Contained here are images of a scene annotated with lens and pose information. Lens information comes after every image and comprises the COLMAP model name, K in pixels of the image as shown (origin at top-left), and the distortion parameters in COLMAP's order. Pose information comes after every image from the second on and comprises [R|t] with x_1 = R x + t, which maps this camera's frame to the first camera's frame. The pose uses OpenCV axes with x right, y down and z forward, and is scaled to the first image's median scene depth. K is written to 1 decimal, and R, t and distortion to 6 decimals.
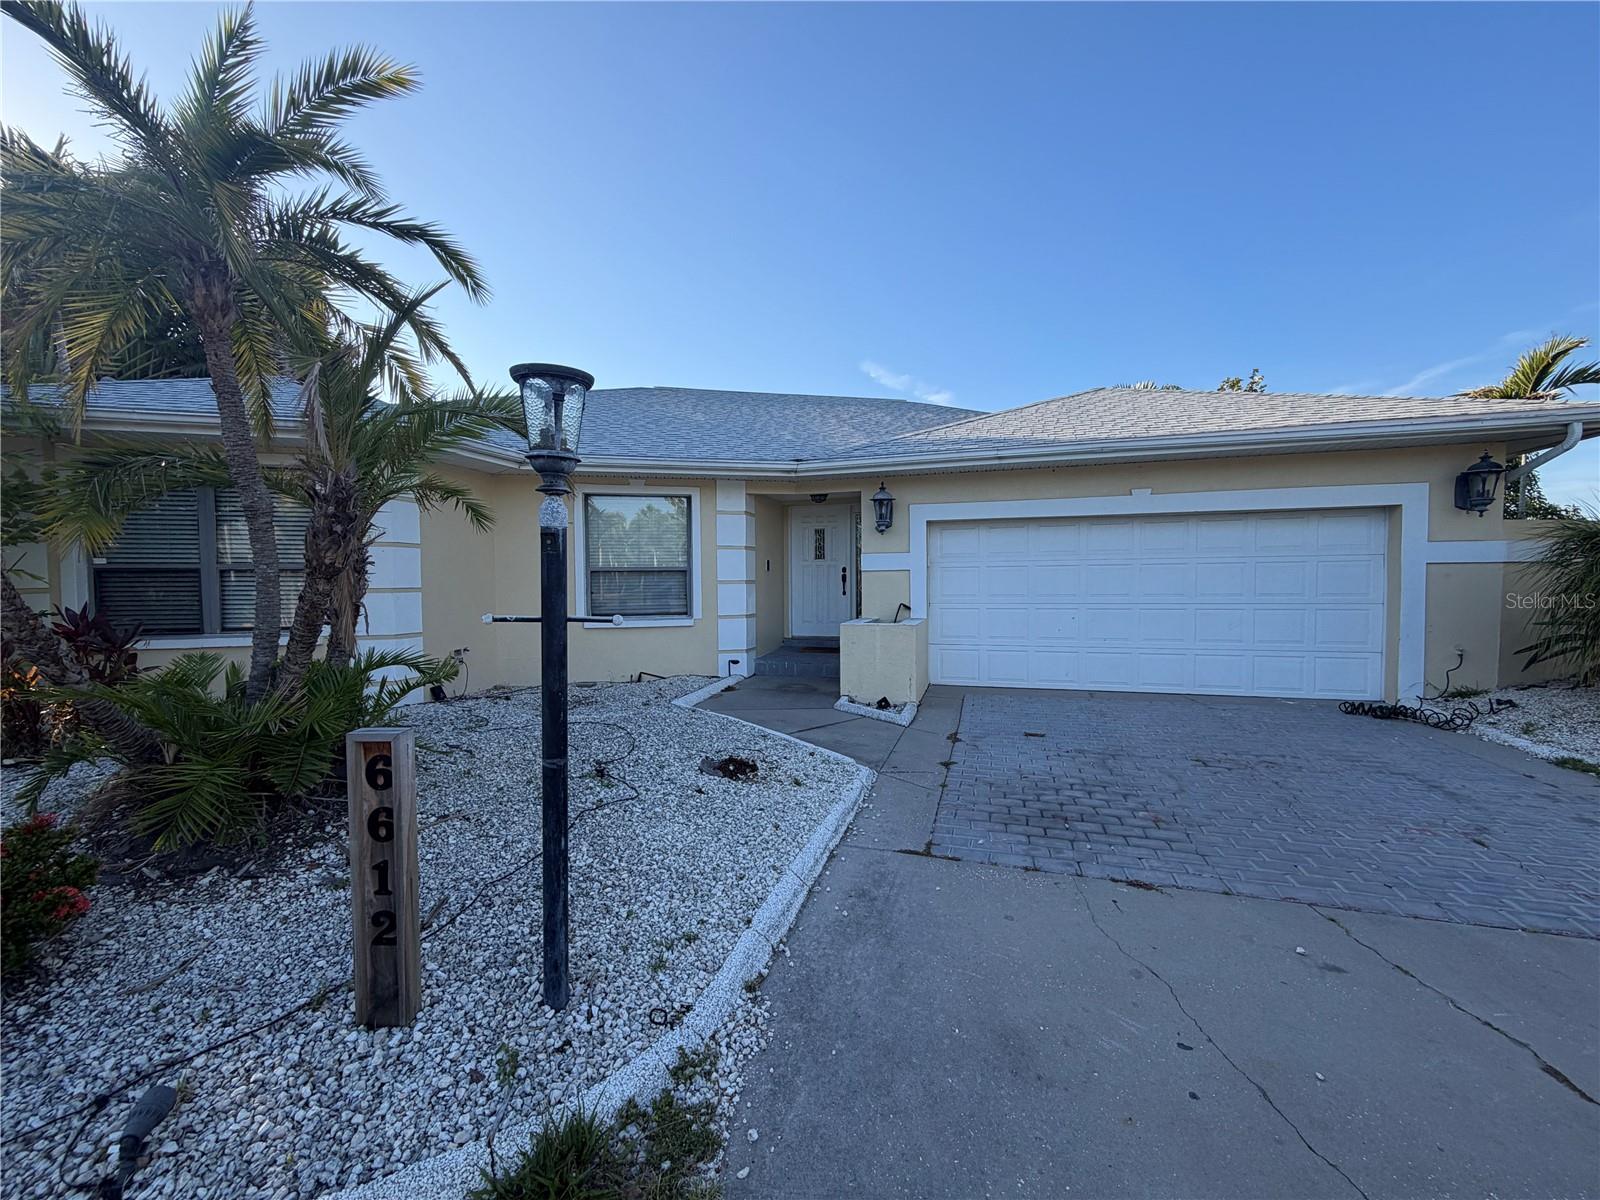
lens RADIAL K [[635.4, 0, 800.0], [0, 635.4, 600.0], [0, 0, 1]] dist [-0.000216, -0.000090]
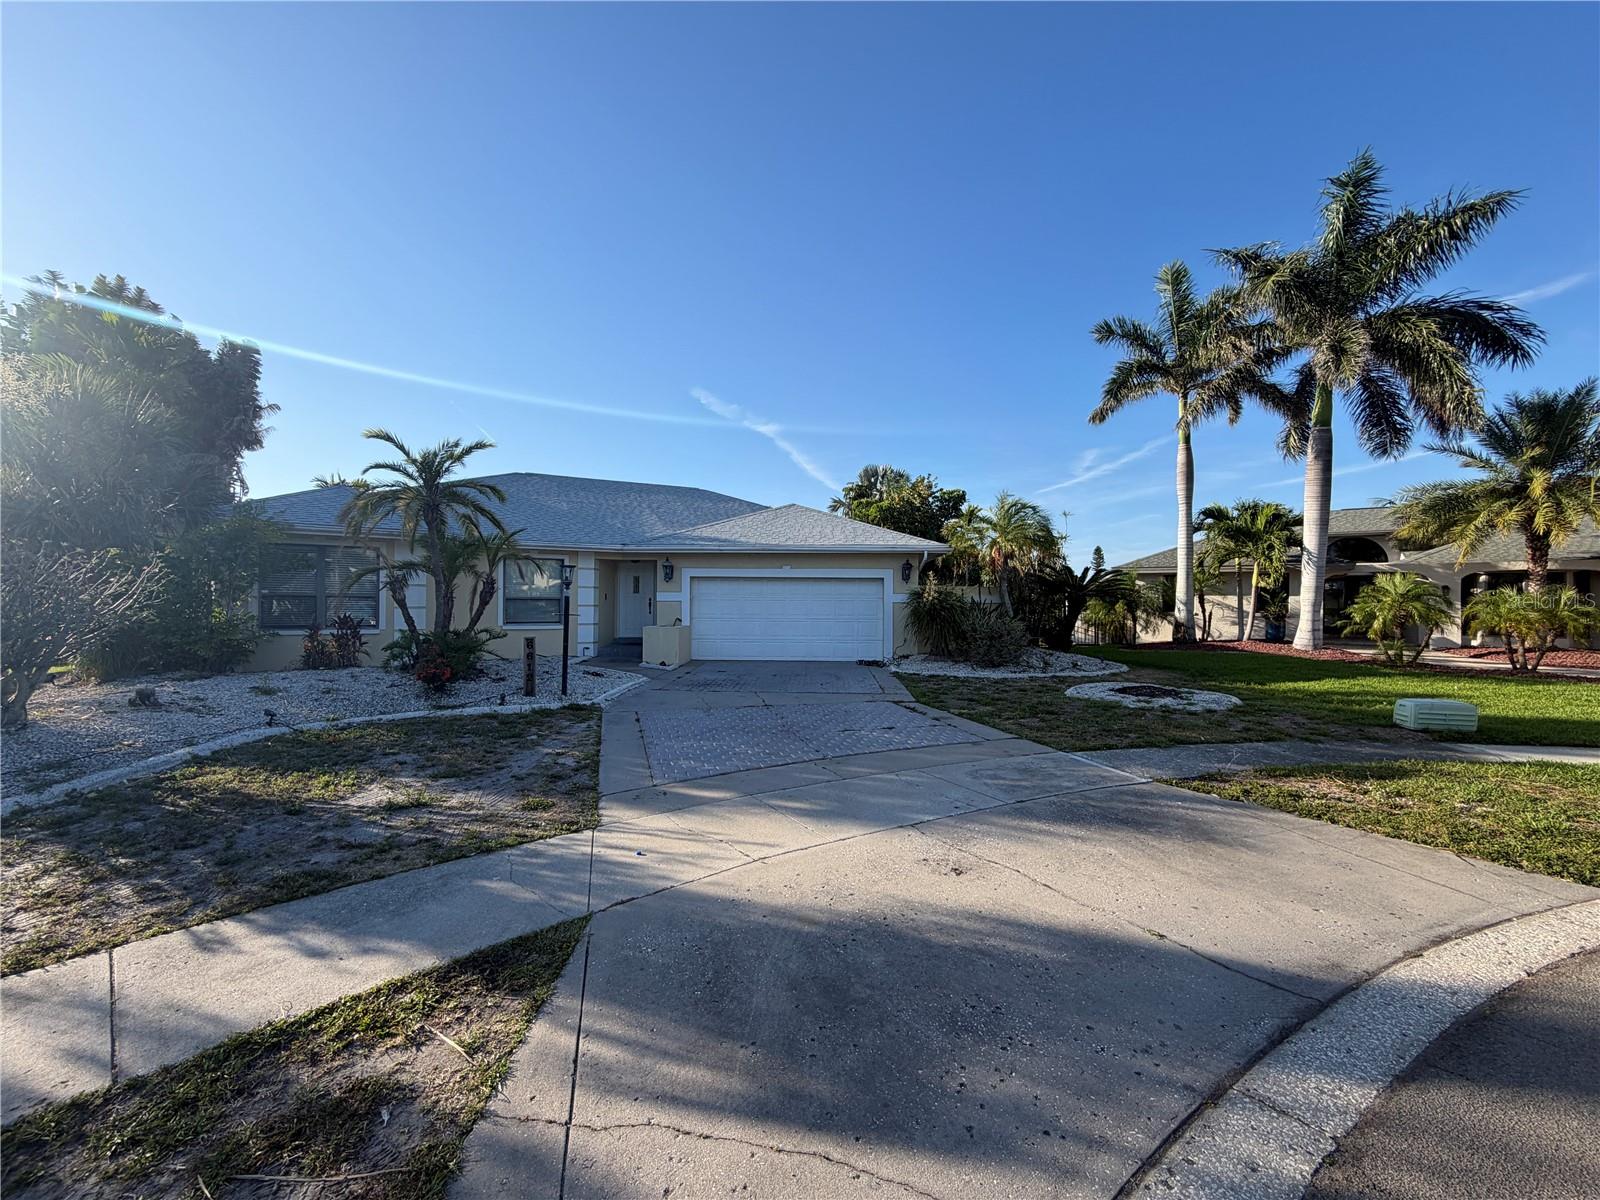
lens RADIAL K [[633.9, 0, 800.0], [0, 633.9, 600.0], [0, 0, 1]] dist [-0.001386, -0.000069]
pose [[0.964166, 0.018028, 0.264685, 0.006230], [-0.008744, 0.999306, -0.036209, 0.017048], [-0.265154, 0.032597, 0.963655, -0.990910]]
